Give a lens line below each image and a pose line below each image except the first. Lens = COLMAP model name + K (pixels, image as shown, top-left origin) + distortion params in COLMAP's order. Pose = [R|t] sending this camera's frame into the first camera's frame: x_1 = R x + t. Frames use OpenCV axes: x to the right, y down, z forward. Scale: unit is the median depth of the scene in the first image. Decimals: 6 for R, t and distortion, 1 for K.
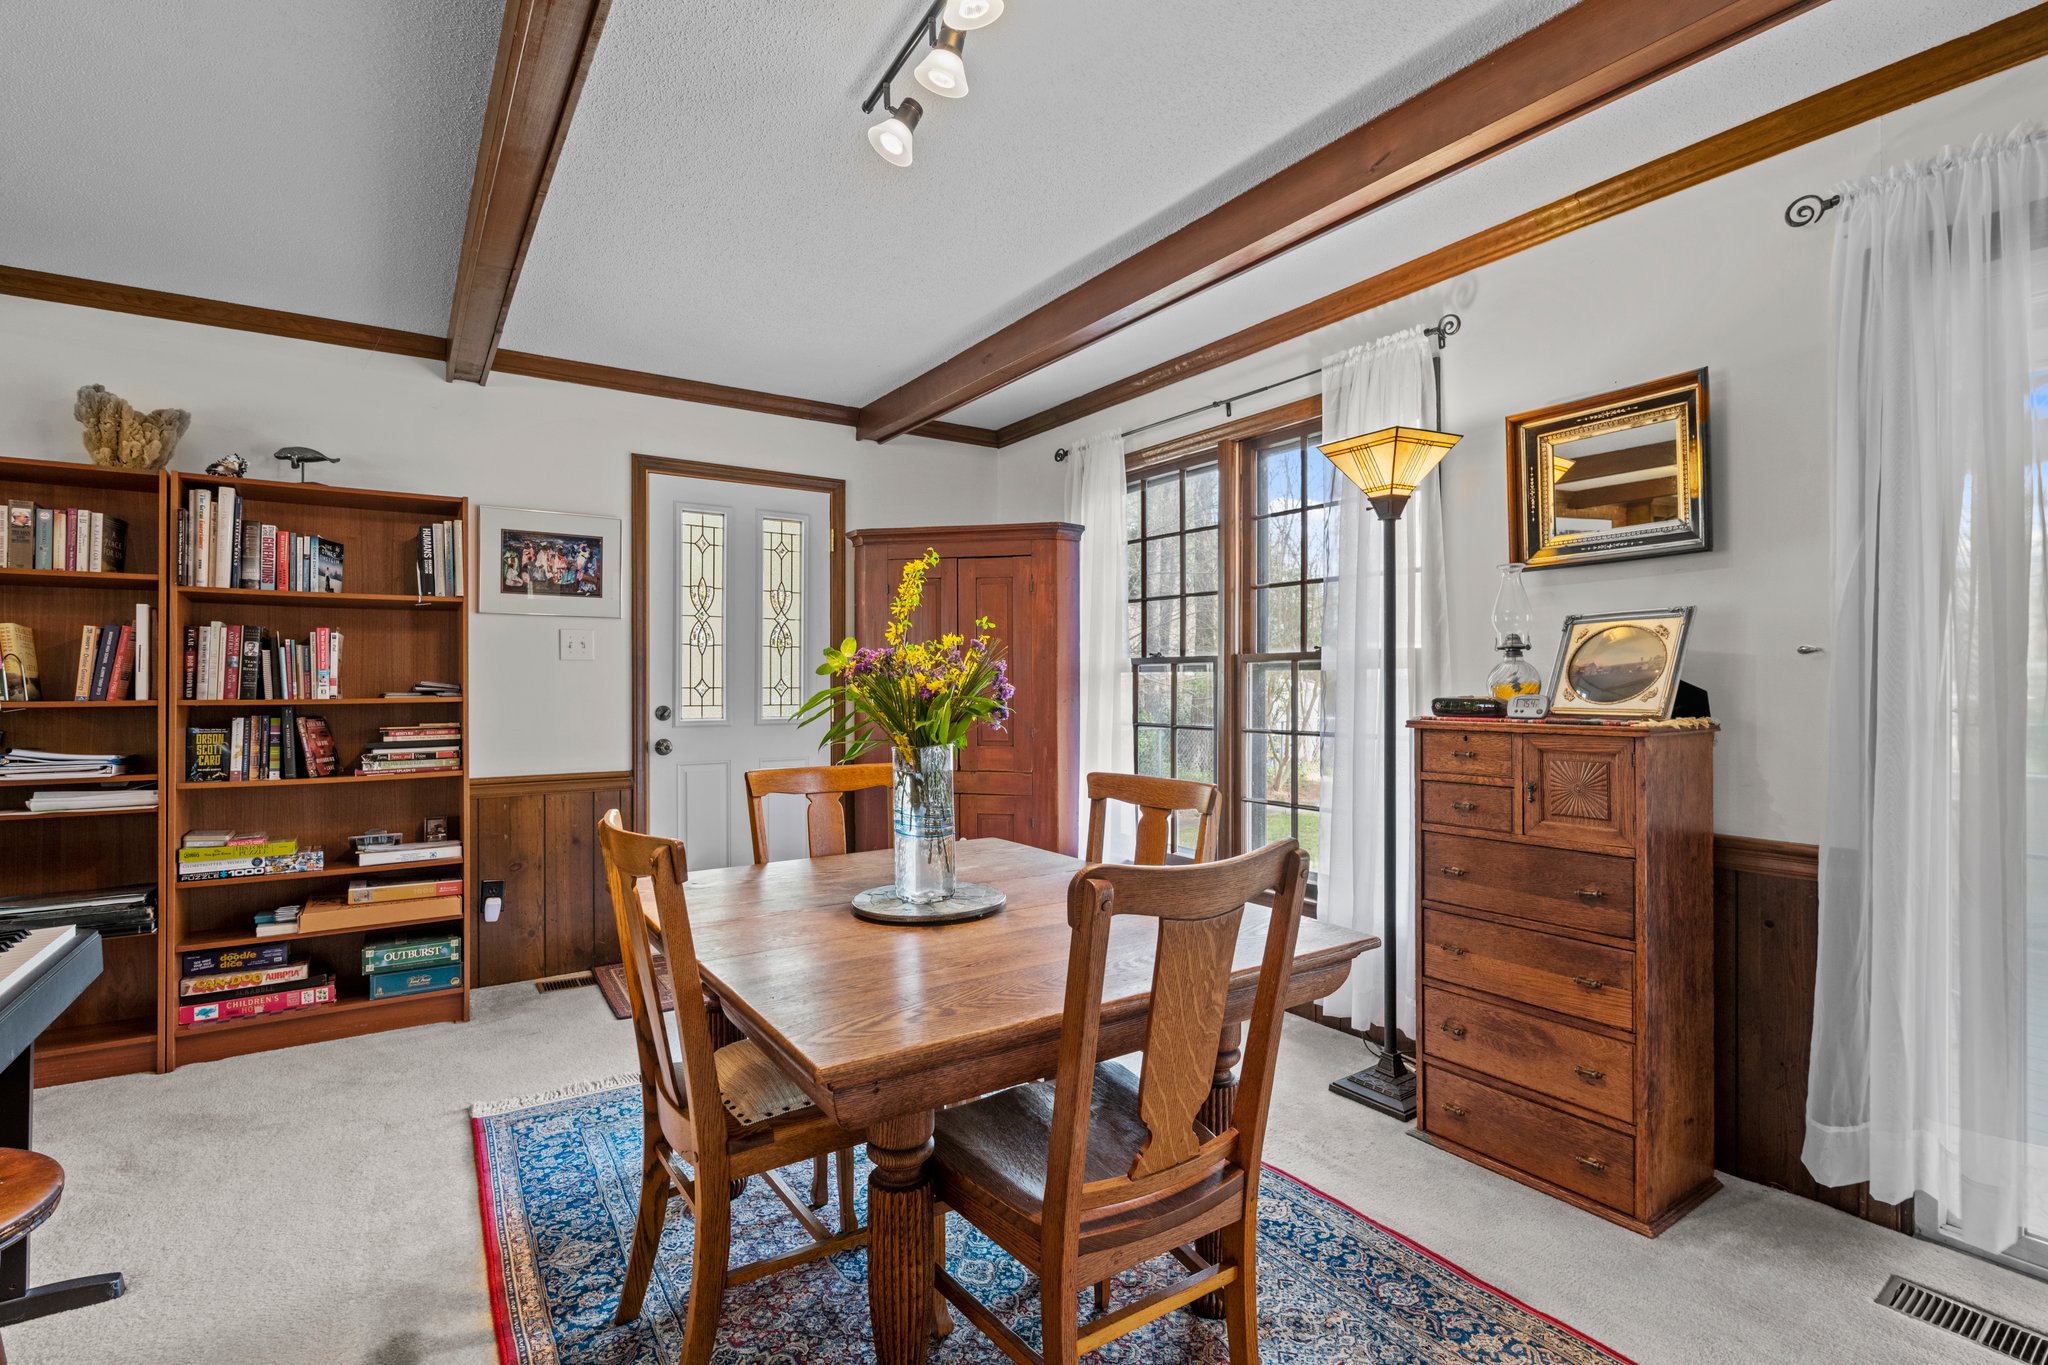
lens RADIAL K [[976.3, 0, 1024.0], [0, 976.3, 682.5], [0, 0, 1]] dist [-0.001862, -0.000381]
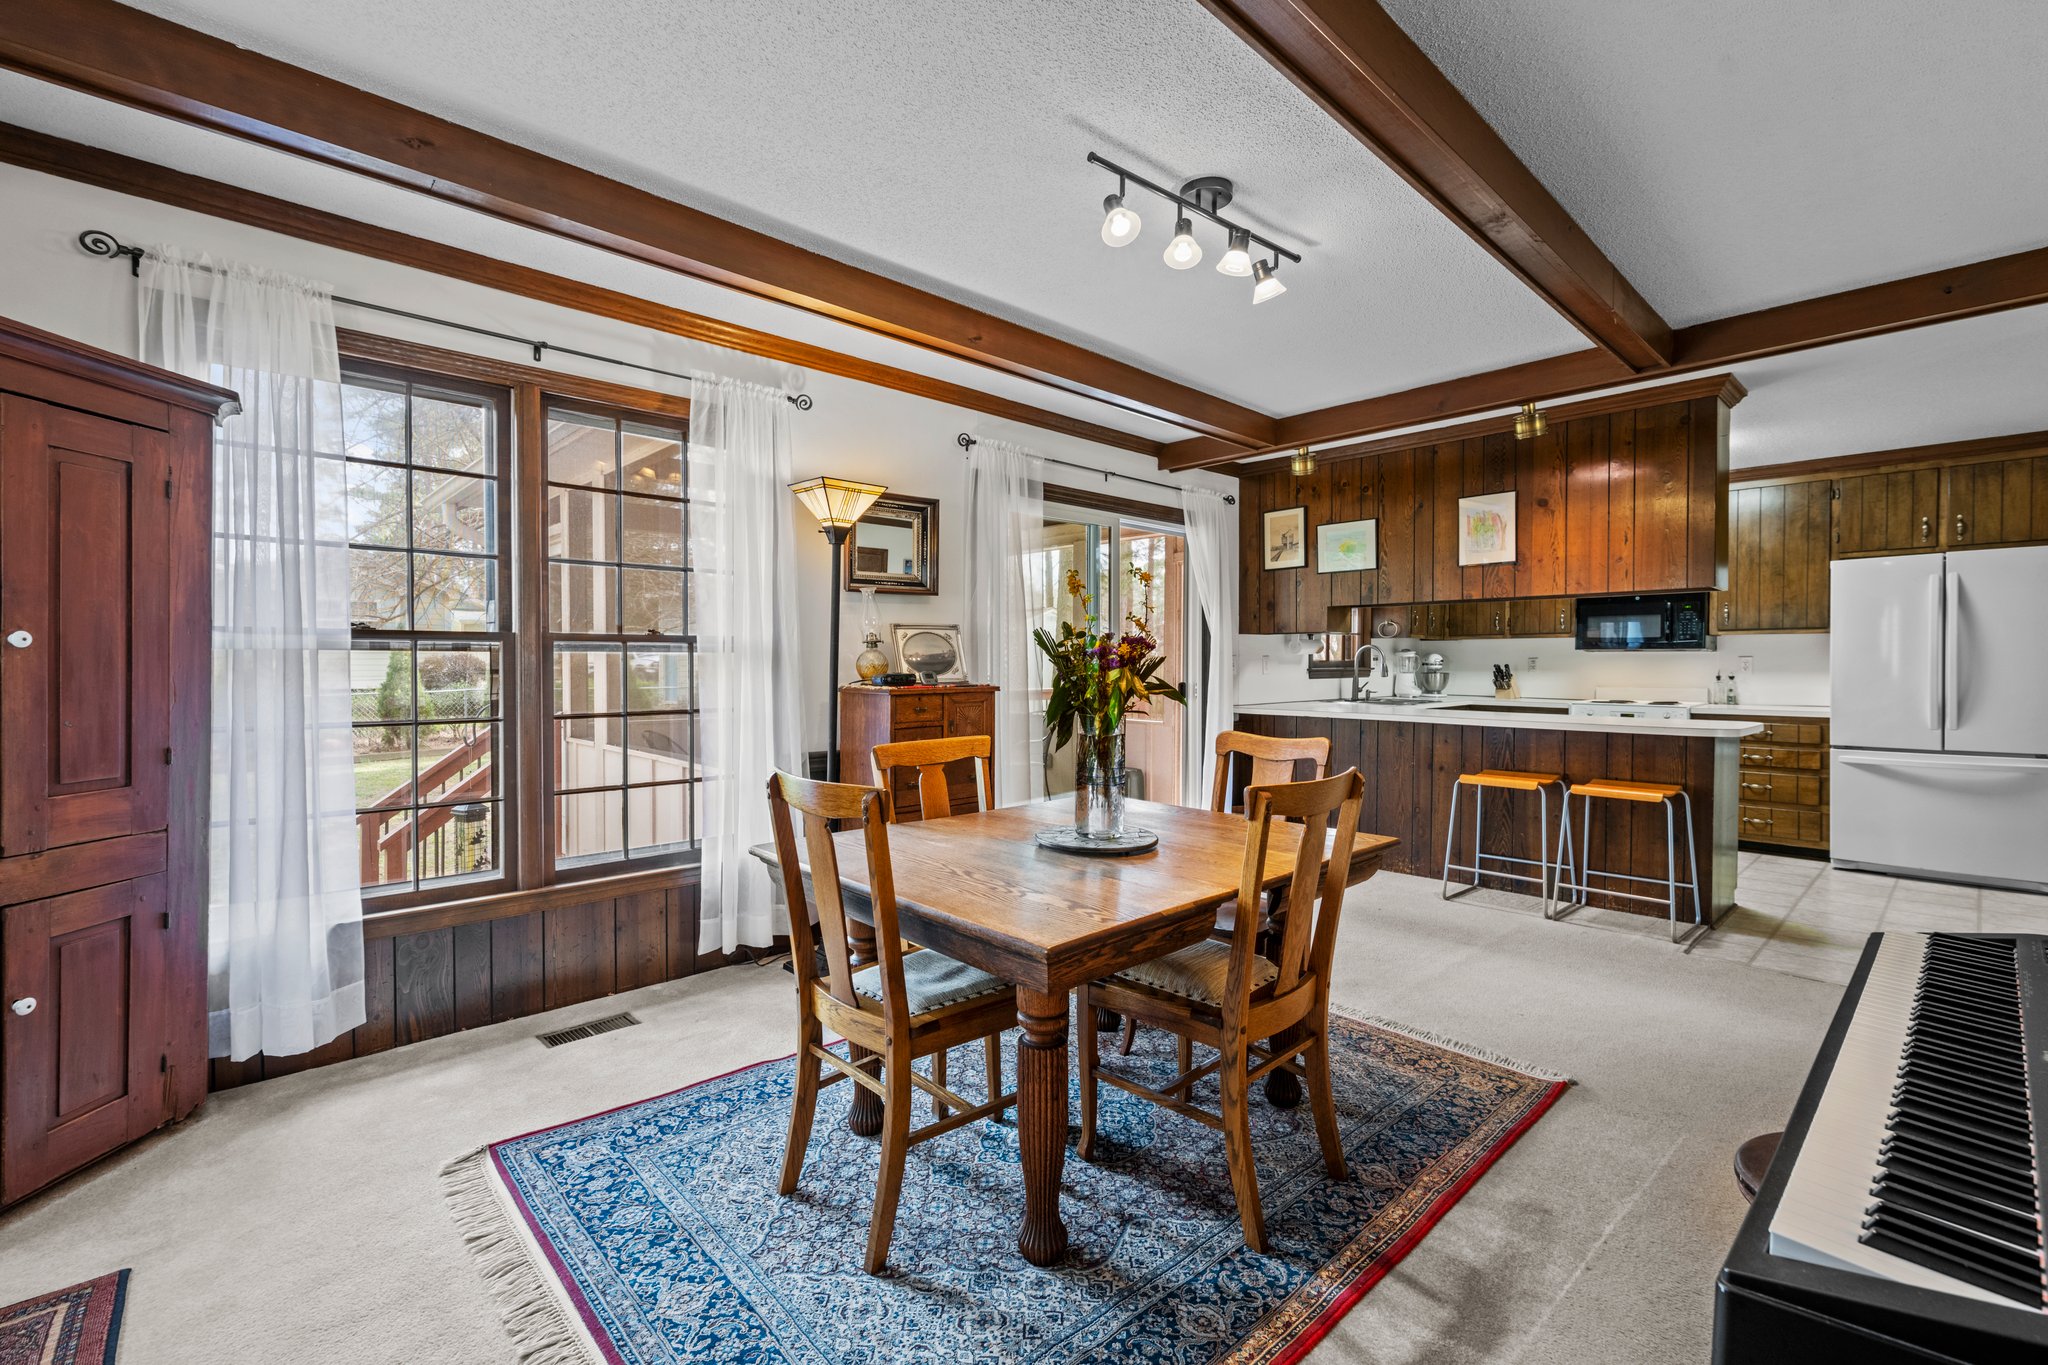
lens RADIAL K [[886.5, 0, 1024.0], [0, 886.5, 682.5], [0, 0, 1]] dist [0.000355, 0.000069]
pose [[-0.174033, -0.022057, 0.984493, -0.724331], [0.000336, 0.999748, 0.022458, -0.001726], [-0.984740, 0.004239, -0.173982, 0.780097]]
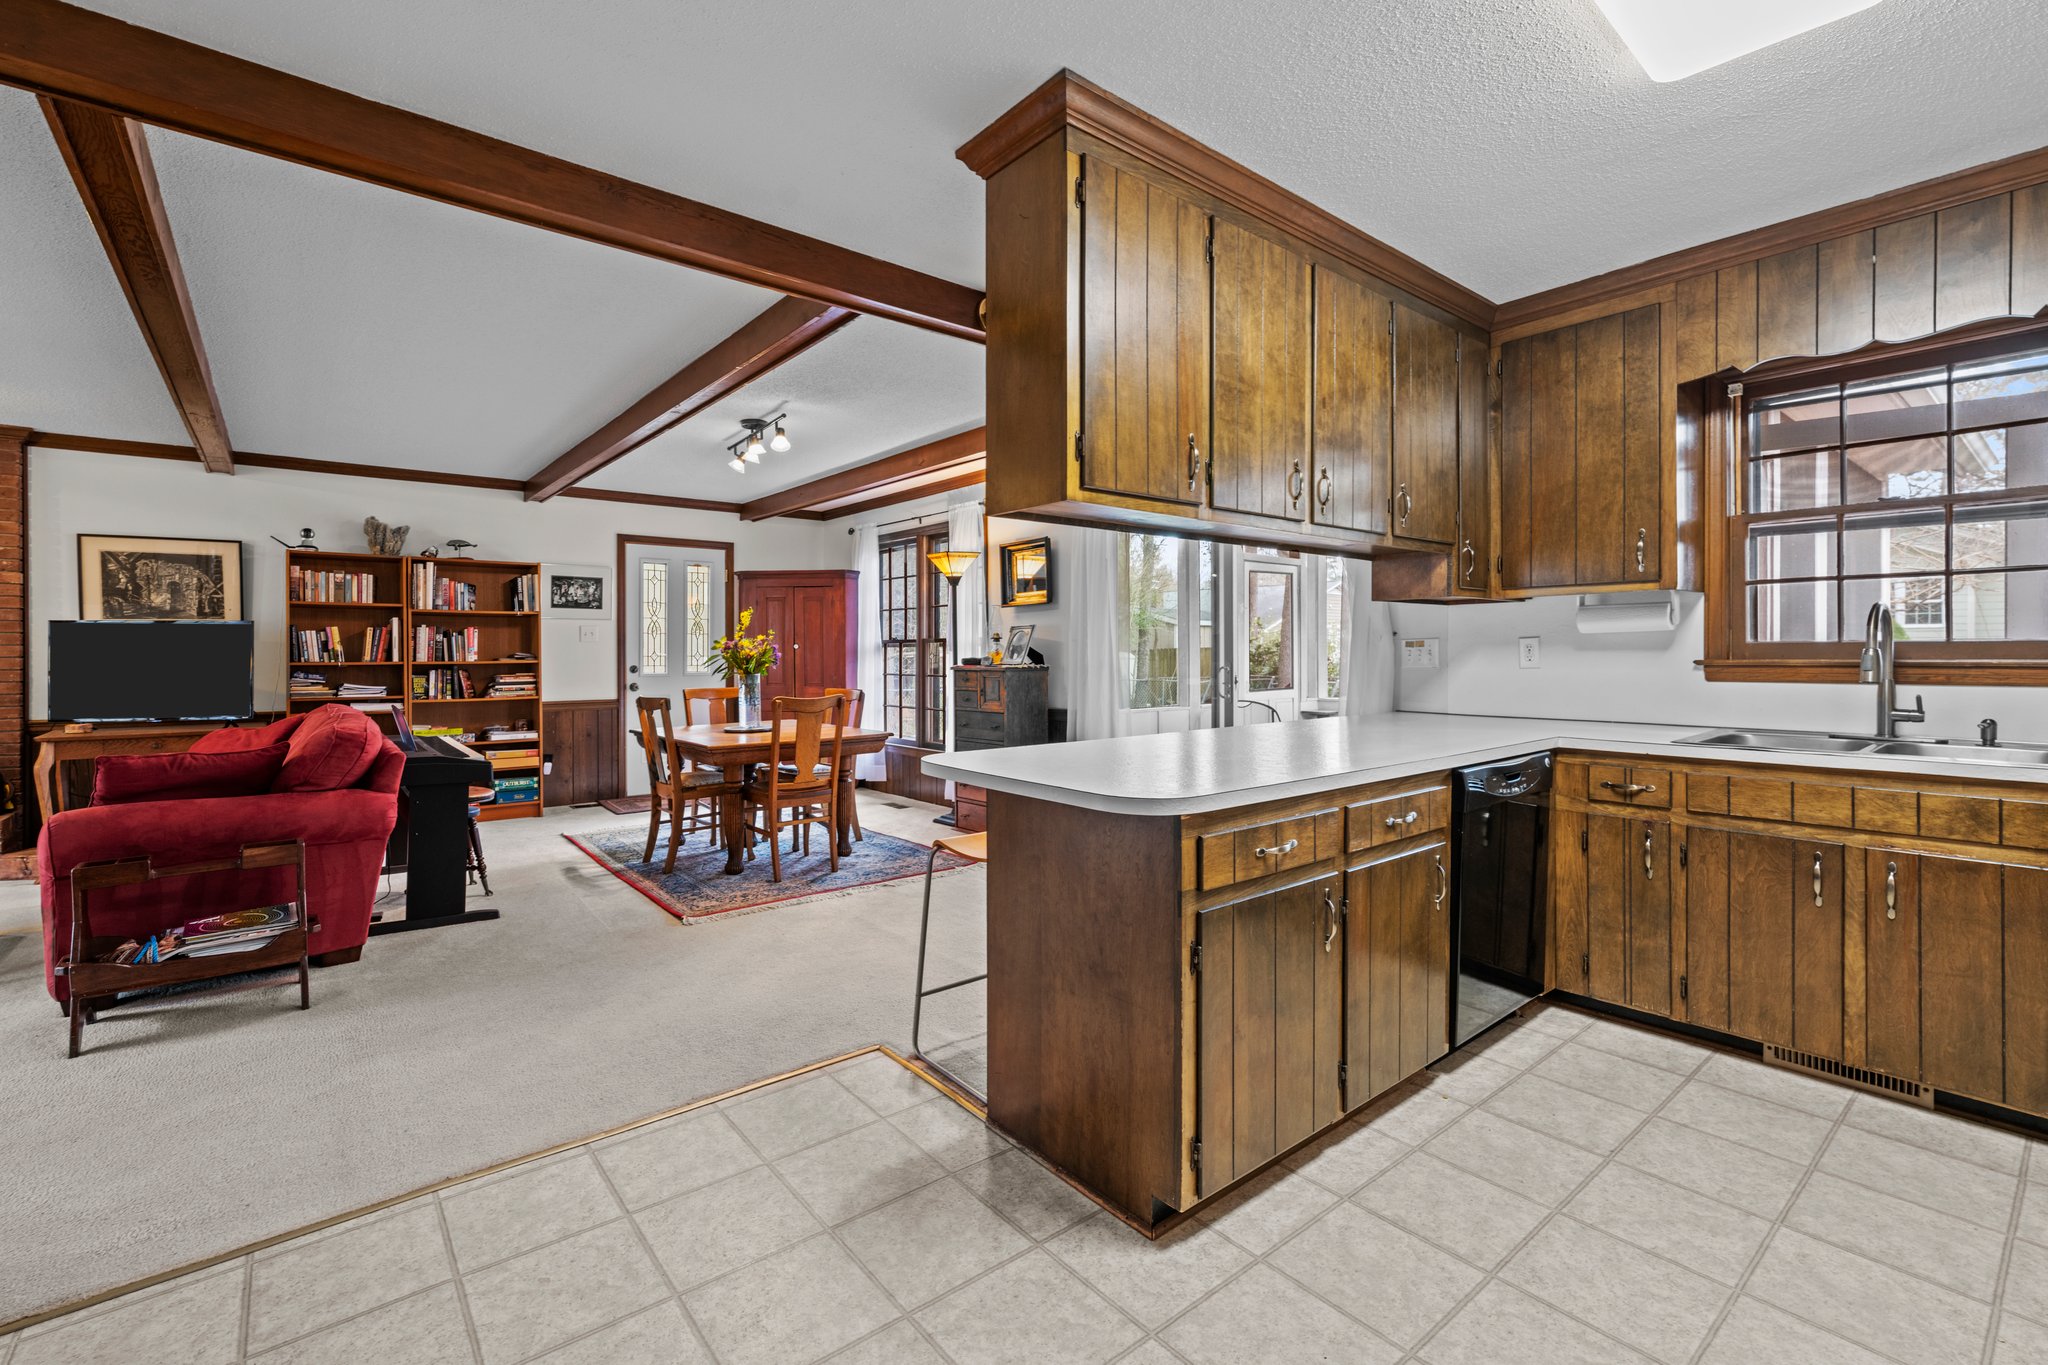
lens RADIAL K [[892.5, 0, 1016.5], [0, 892.5, 649.3], [0, 0, 1]] dist [0.000991, 0.000162]
pose [[0.994932, -0.002302, 0.100524, 0.241248], [0.002673, 0.999990, -0.003552, 0.000777], [-0.100515, 0.003803, 0.994928, -0.985487]]
